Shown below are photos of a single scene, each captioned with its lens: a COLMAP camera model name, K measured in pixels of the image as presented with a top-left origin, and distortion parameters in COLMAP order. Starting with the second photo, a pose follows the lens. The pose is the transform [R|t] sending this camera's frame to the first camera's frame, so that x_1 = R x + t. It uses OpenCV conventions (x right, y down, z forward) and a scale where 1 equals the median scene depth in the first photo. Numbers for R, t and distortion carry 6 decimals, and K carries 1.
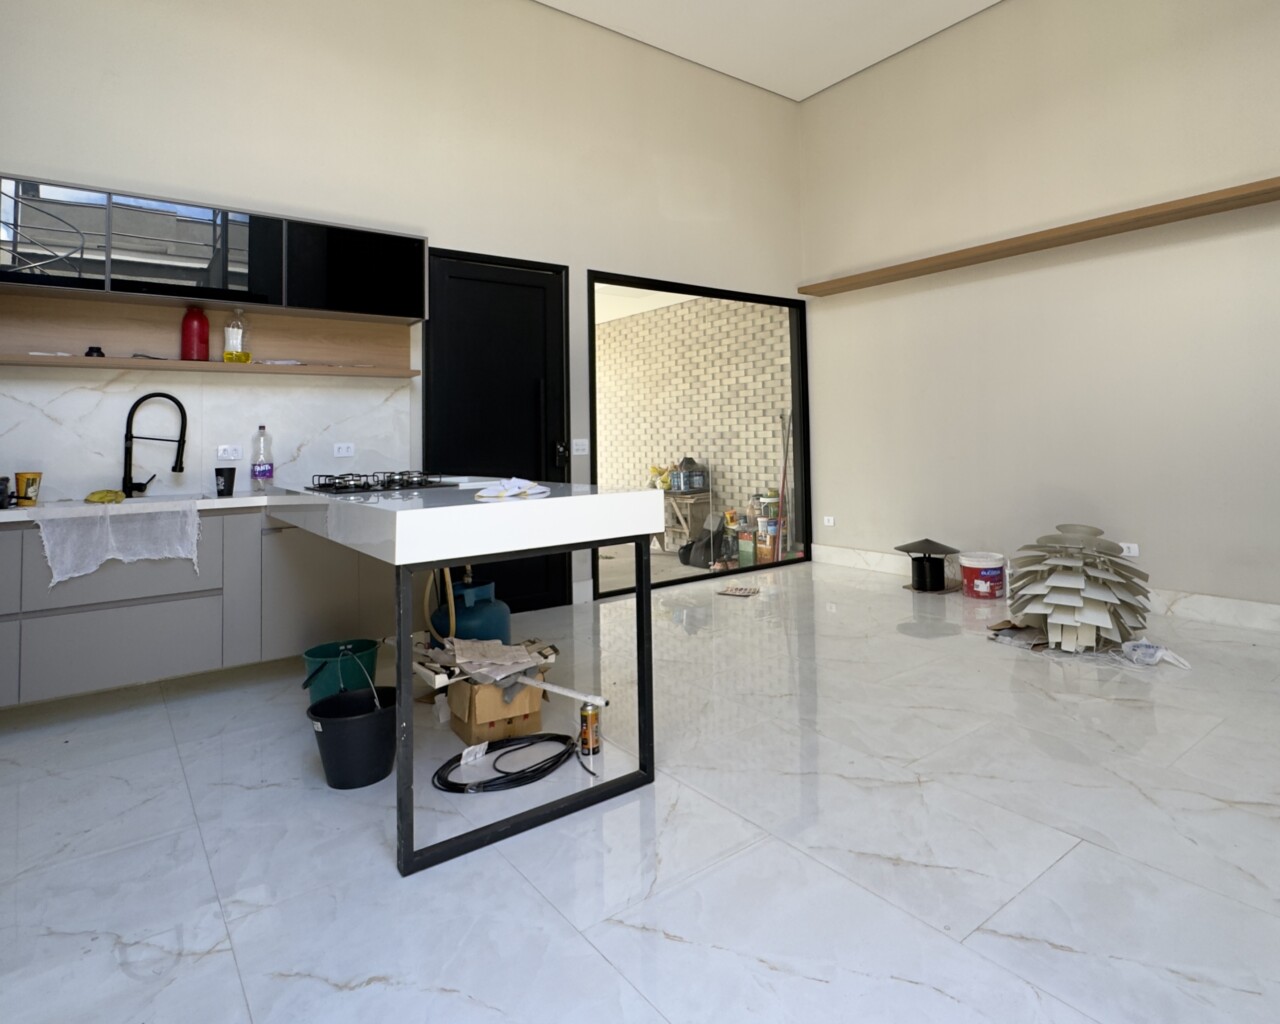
lens RADIAL K [[758.9, 0, 713.9], [0, 758.9, 403.5], [0, 0, 1]] dist [-0.002835, 0.000569]
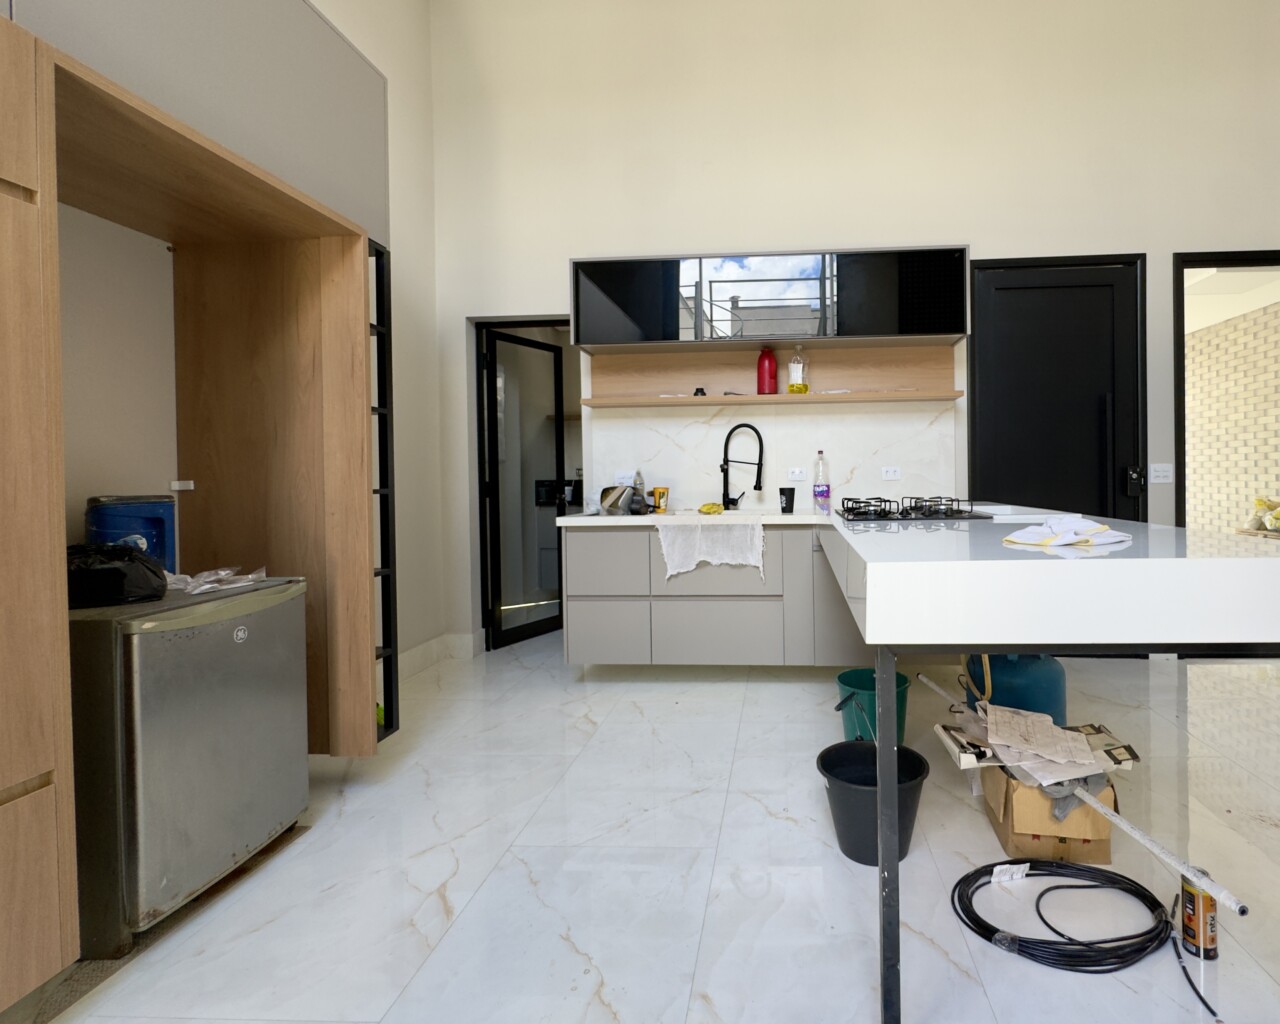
lens RADIAL K [[612.7, 0, 738.2], [0, 612.7, 480.7], [0, 0, 1]] dist [-0.001342, -0.000065]
pose [[0.724899, 0.018438, -0.688608, -0.076415], [0.028548, 0.997979, 0.056774, 0.021614], [0.688263, -0.060814, 0.722908, 0.304550]]
